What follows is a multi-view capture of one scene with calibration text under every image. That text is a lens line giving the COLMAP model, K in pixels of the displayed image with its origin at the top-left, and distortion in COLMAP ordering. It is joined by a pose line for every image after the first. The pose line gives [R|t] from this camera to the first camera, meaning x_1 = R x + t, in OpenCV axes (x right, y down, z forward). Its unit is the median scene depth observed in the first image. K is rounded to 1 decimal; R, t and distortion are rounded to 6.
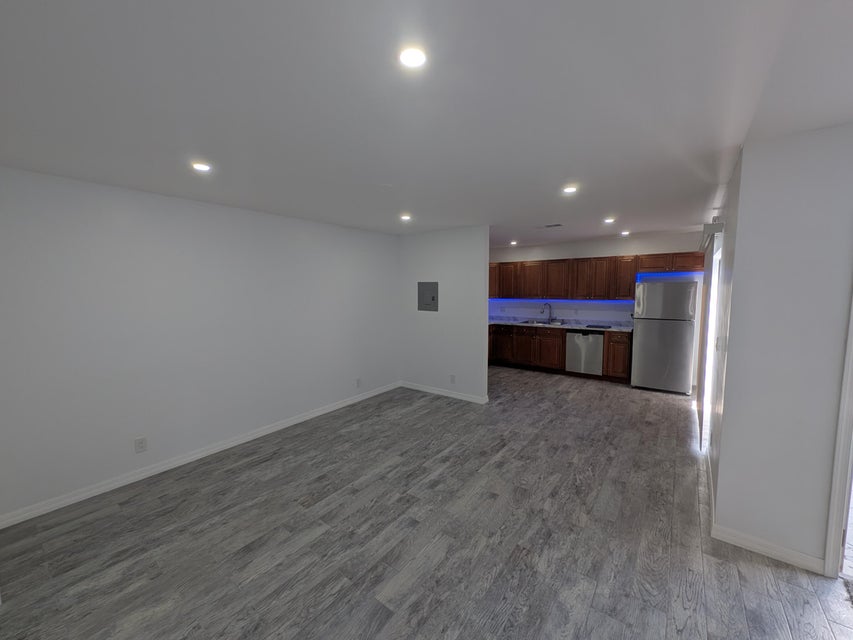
lens RADIAL K [[342.1, 0, 426.3], [0, 342.1, 319.8], [0, 0, 1]] dist [0.003076, 0.000157]
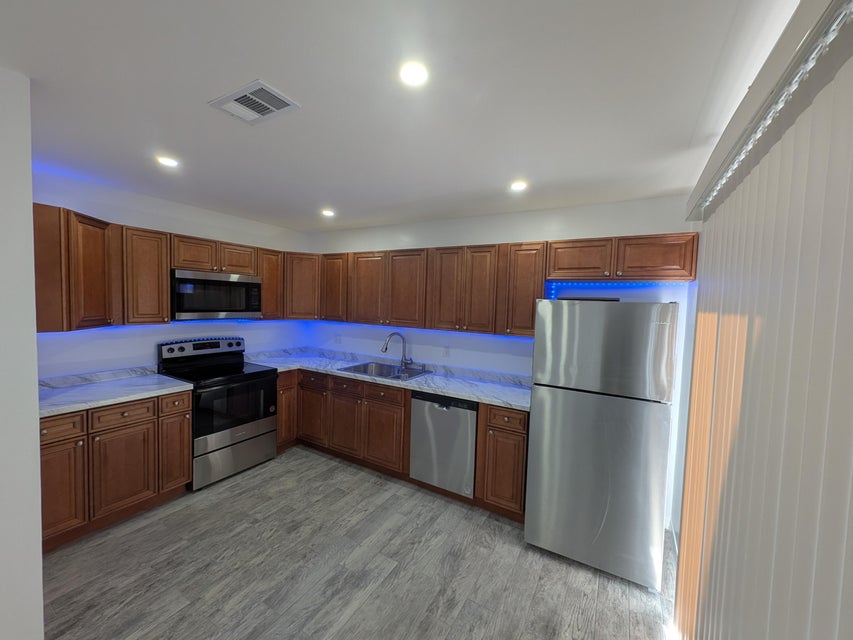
lens RADIAL K [[342.1, 0, 428.9], [0, 342.1, 321.2], [0, 0, 1]] dist [0.003076, 0.000157]
pose [[0.991524, 0.035717, 0.124921, 0.467765], [-0.031227, 0.998801, -0.037714, -0.067041], [-0.126118, 0.033494, 0.991450, 0.655929]]
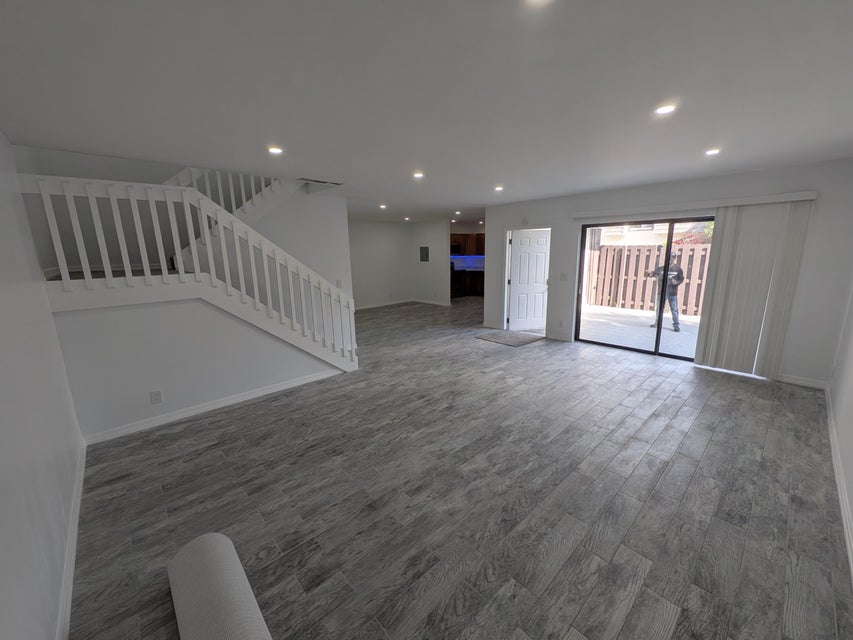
lens RADIAL K [[342.1, 0, 426.6], [0, 342.1, 321.8], [0, 0, 1]] dist [0.003076, 0.000157]
pose [[0.985186, 0.024162, -0.169781, 0.399310], [-0.003699, 0.992789, 0.119819, 0.093085], [0.171452, -0.117416, 0.978171, -1.091906]]
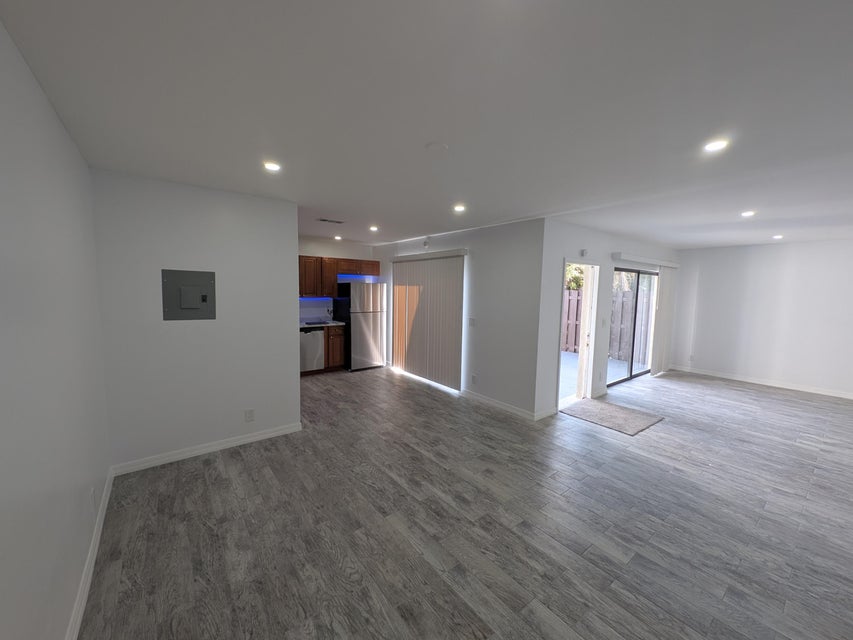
lens RADIAL K [[342.1, 0, 430.0], [0, 342.1, 314.7], [0, 0, 1]] dist [0.003076, 0.000157]
pose [[0.242122, -0.062472, 0.968232, -0.508706], [0.069561, 0.996475, 0.046899, -0.036407], [-0.967749, 0.055996, 0.245614, 0.494987]]
